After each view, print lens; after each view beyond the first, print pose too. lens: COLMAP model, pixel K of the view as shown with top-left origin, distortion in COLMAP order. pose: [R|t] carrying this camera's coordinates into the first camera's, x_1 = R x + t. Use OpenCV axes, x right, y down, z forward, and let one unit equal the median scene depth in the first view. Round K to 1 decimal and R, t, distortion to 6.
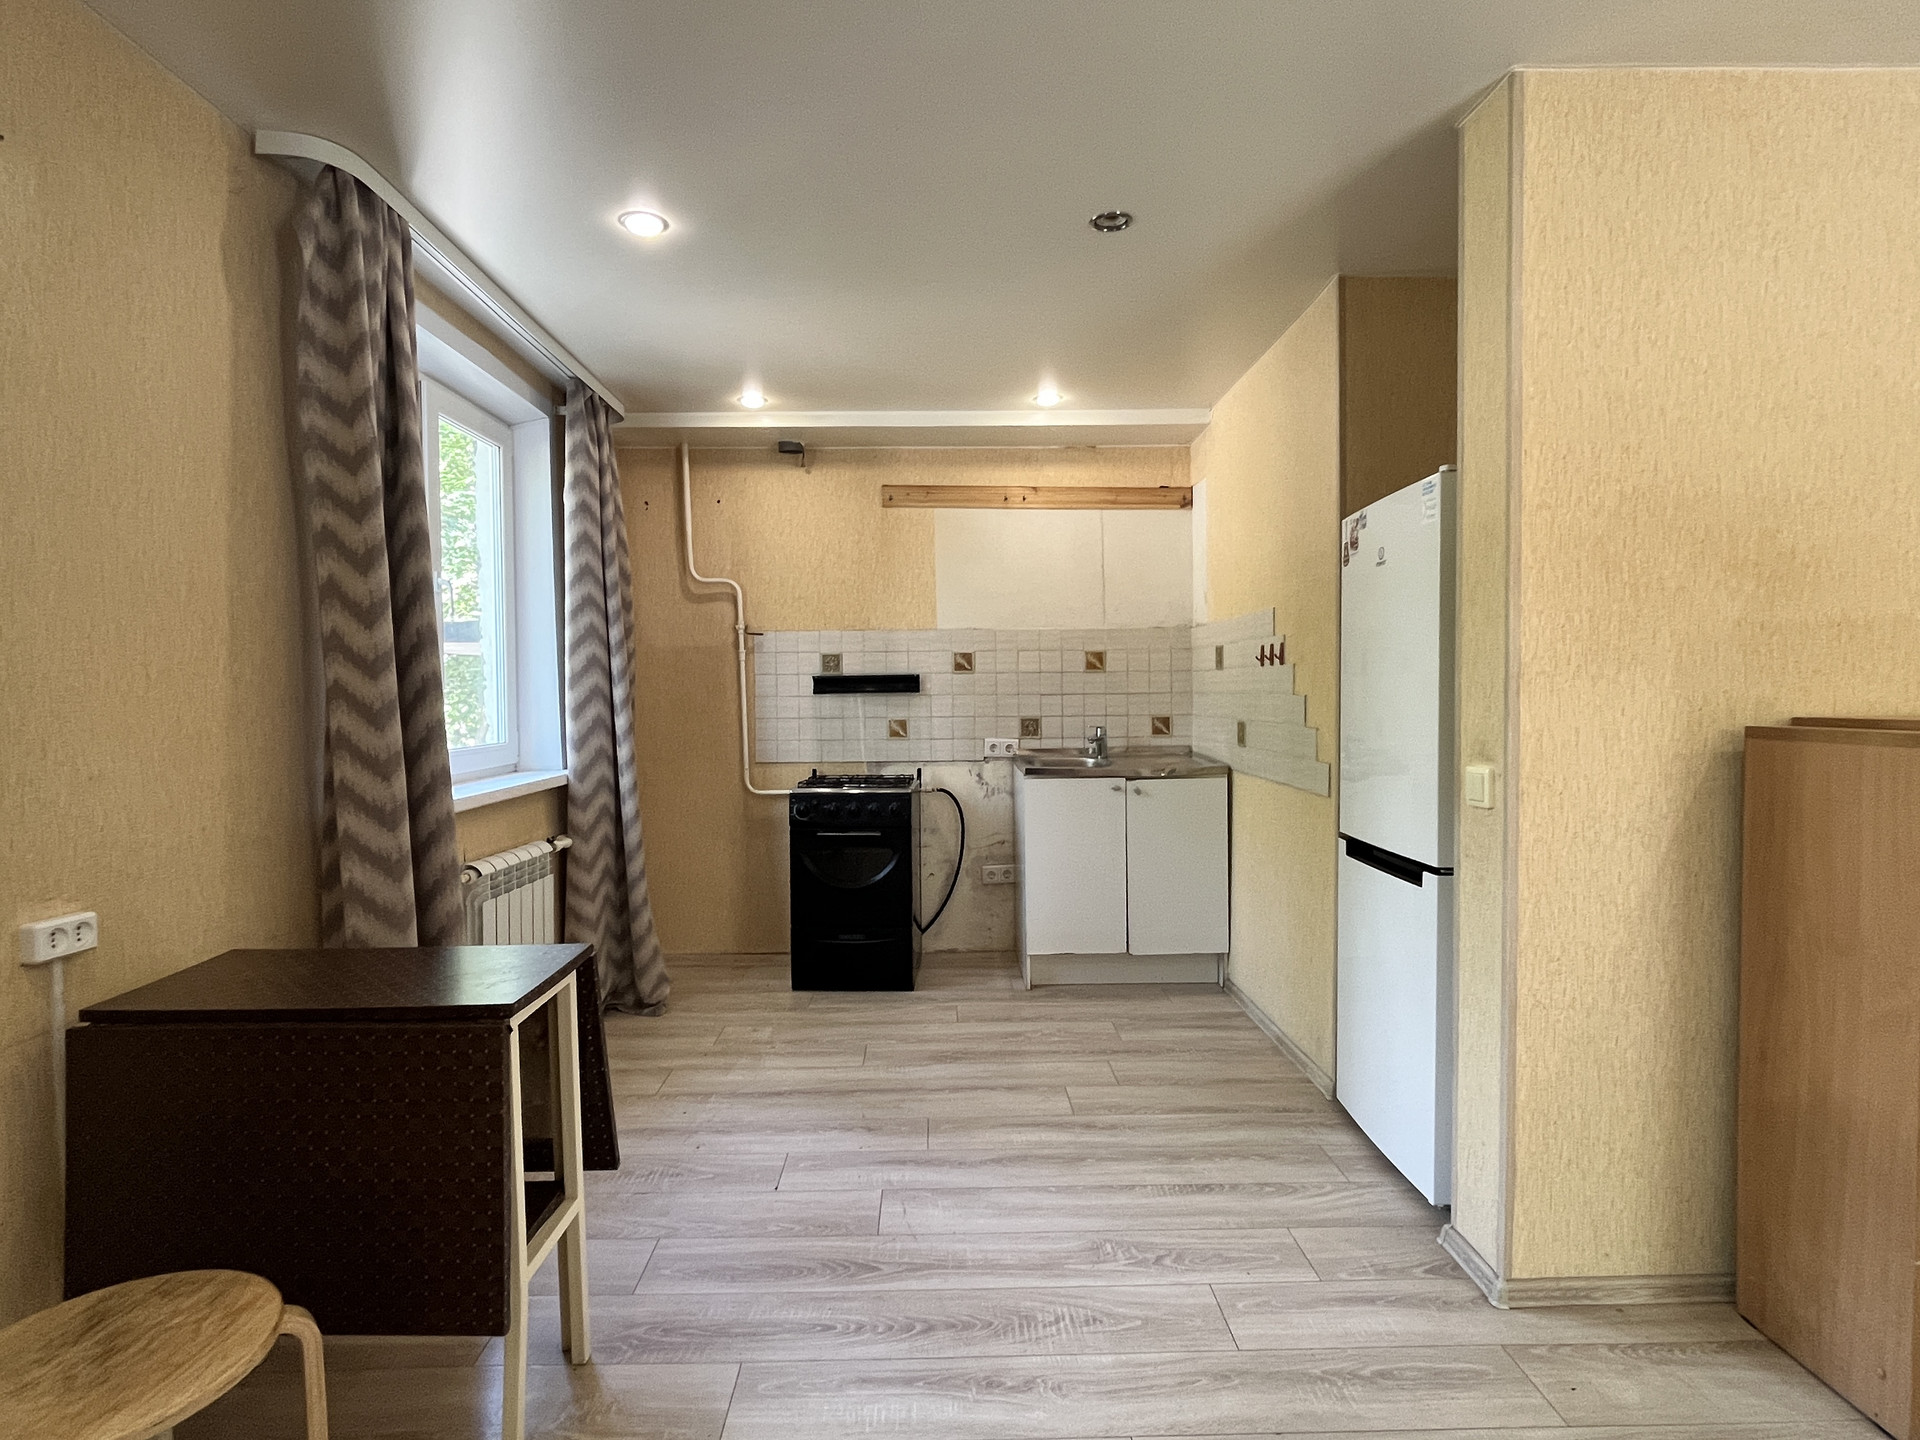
lens RADIAL K [[978.3, 0, 960.0], [0, 978.3, 720.0], [0, 0, 1]] dist [0.000076, -0.000222]
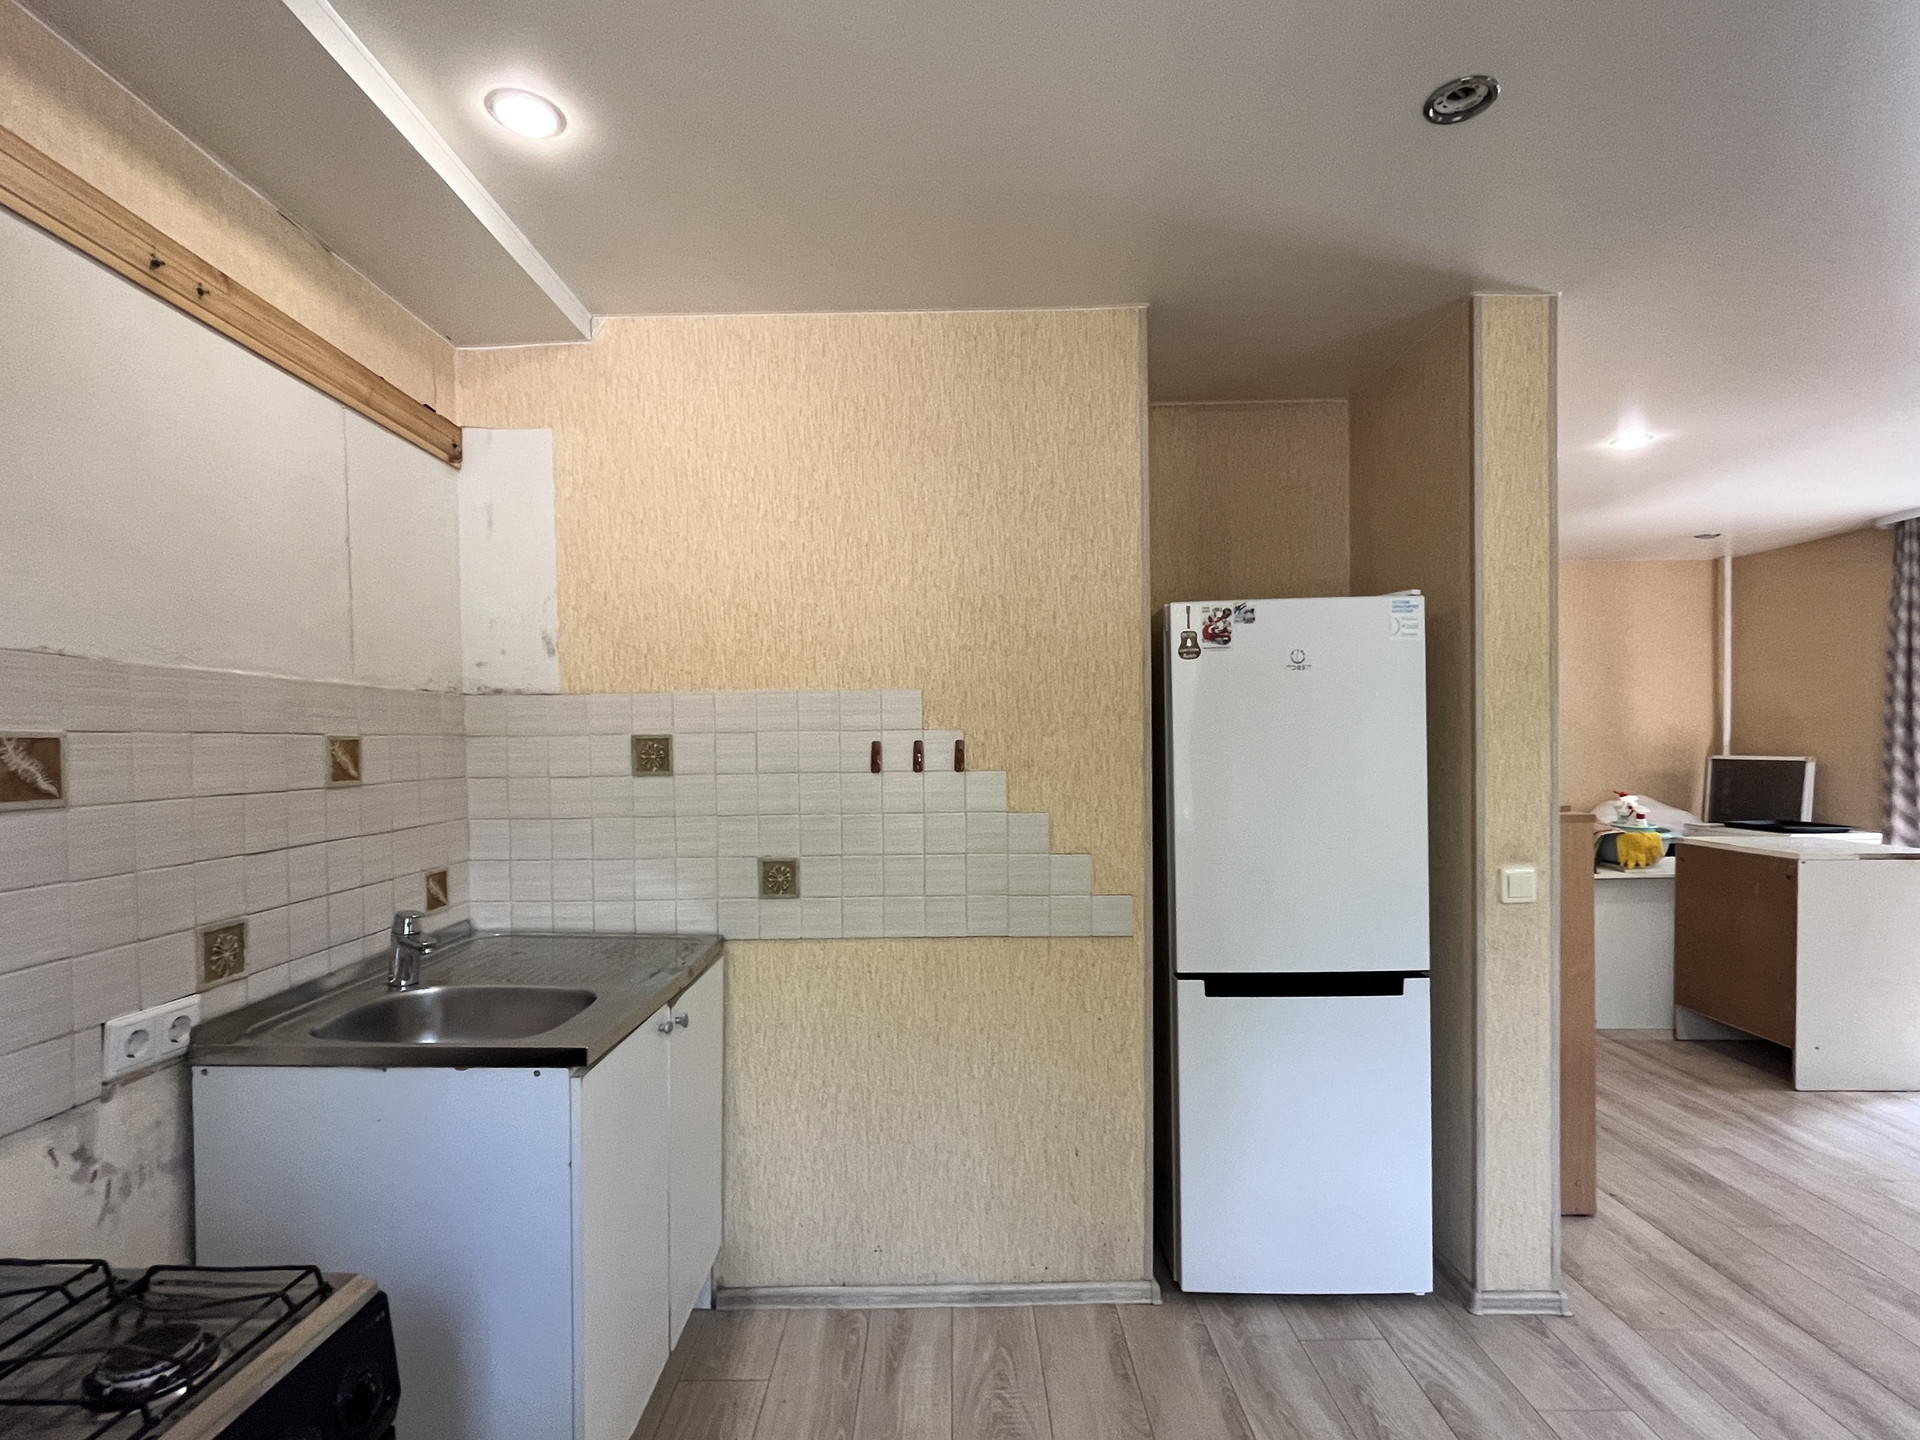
lens RADIAL K [[912.1, 0, 951.5], [0, 912.1, 756.1], [0, 0, 1]] dist [-0.001878, -0.000451]
pose [[0.022360, -0.006810, 0.999727, -0.348161], [0.044452, 0.998995, 0.005811, -0.074067], [-0.998761, 0.044310, 0.022640, 1.025667]]
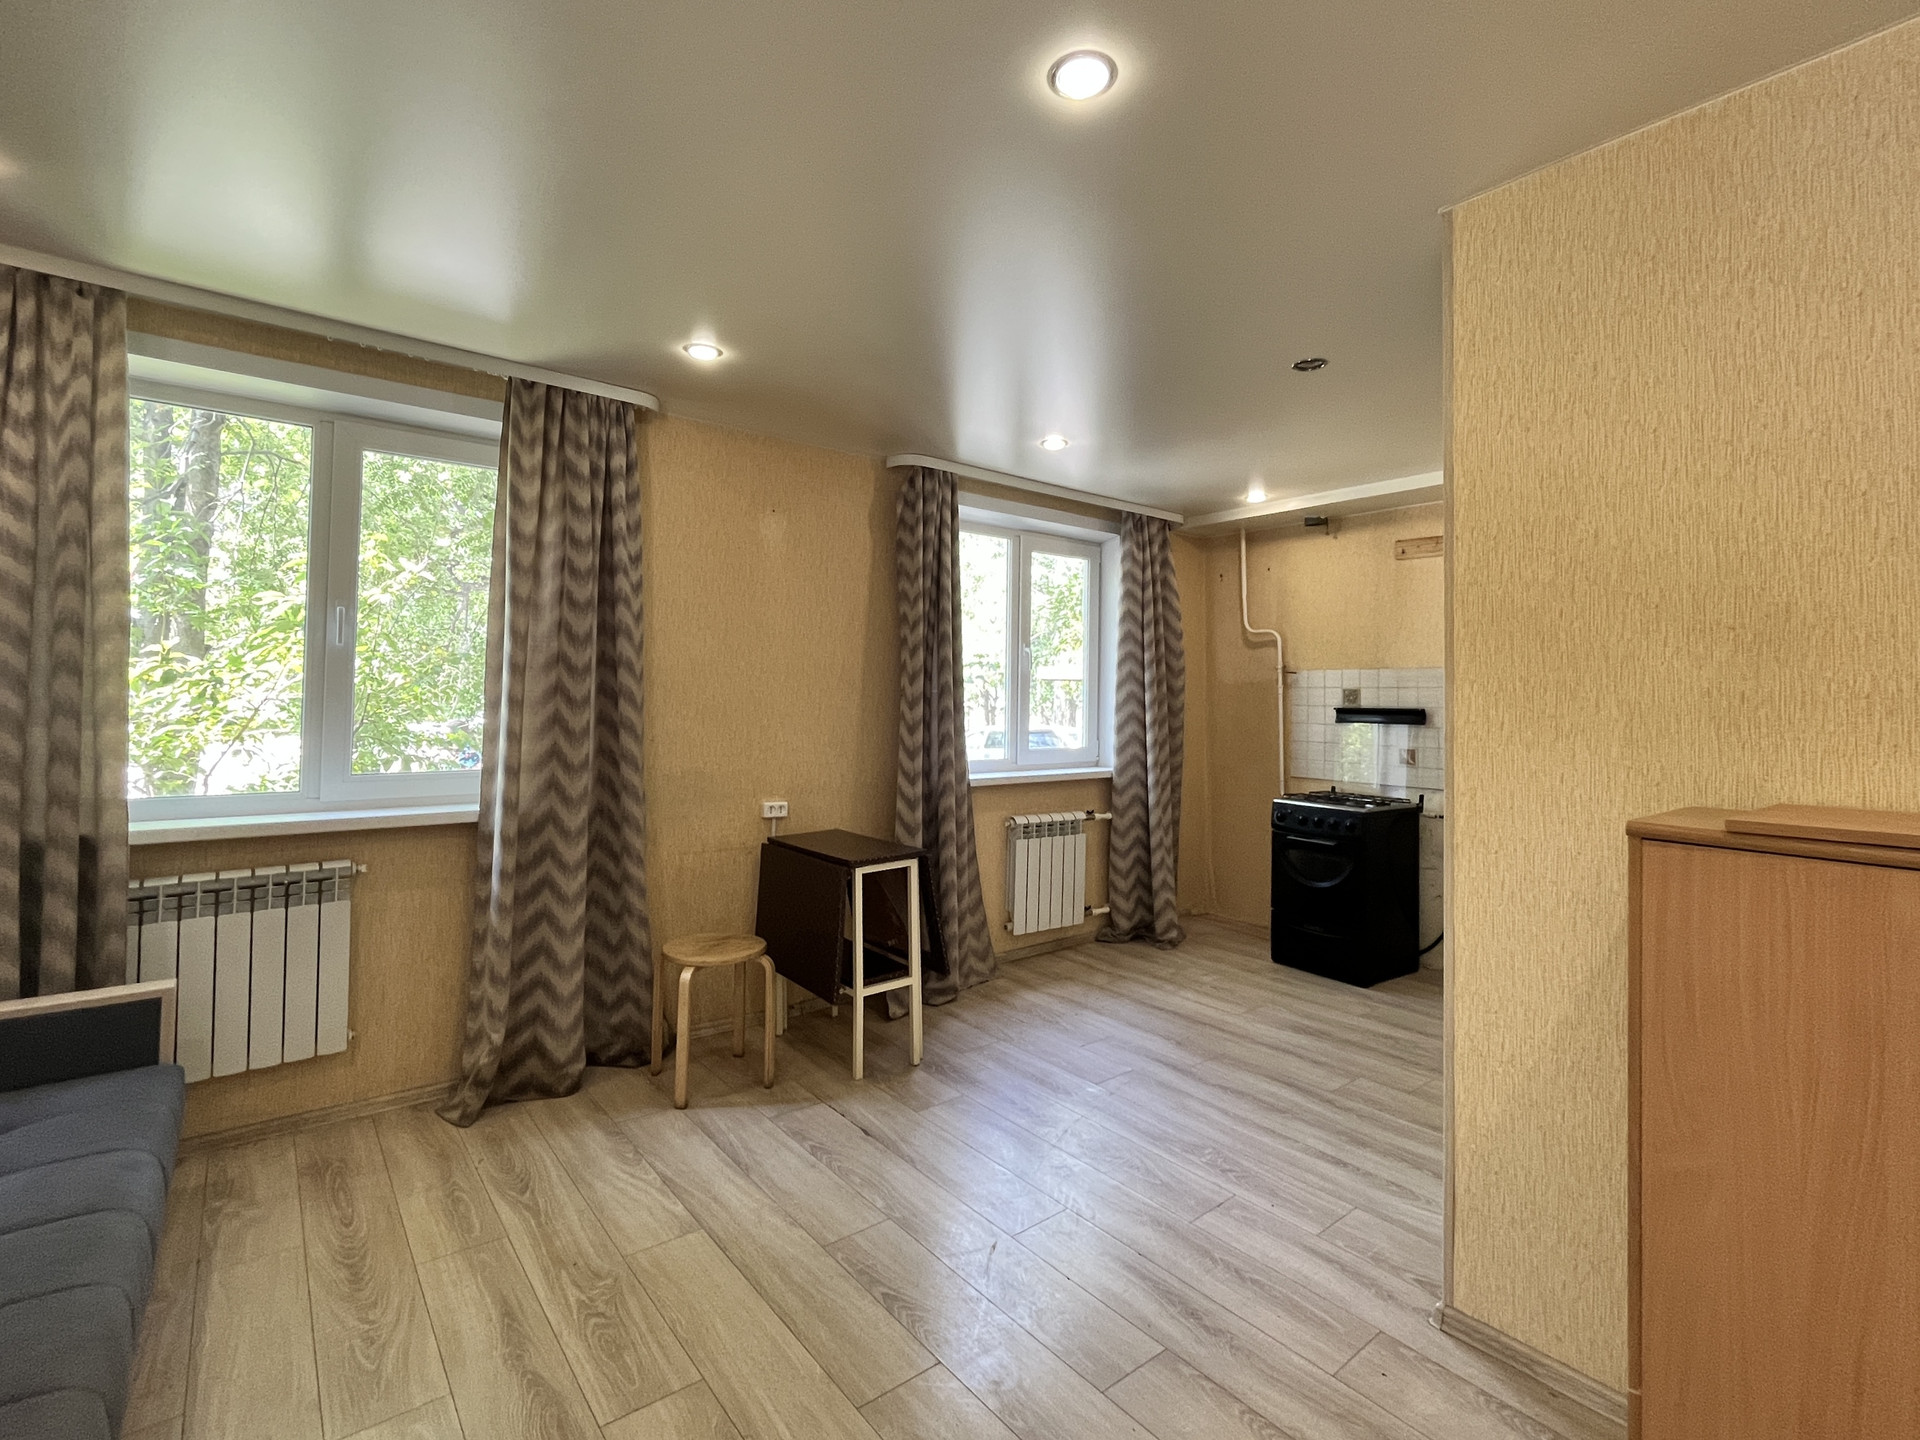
lens RADIAL K [[897.4, 0, 960.6], [0, 897.4, 671.6], [0, 0, 1]] dist [0.000298, 0.000193]
pose [[0.606958, -0.006390, -0.794708, 0.618514], [-0.044415, 0.998132, -0.041948, -0.031756], [0.793492, 0.060758, 0.605541, -0.033563]]
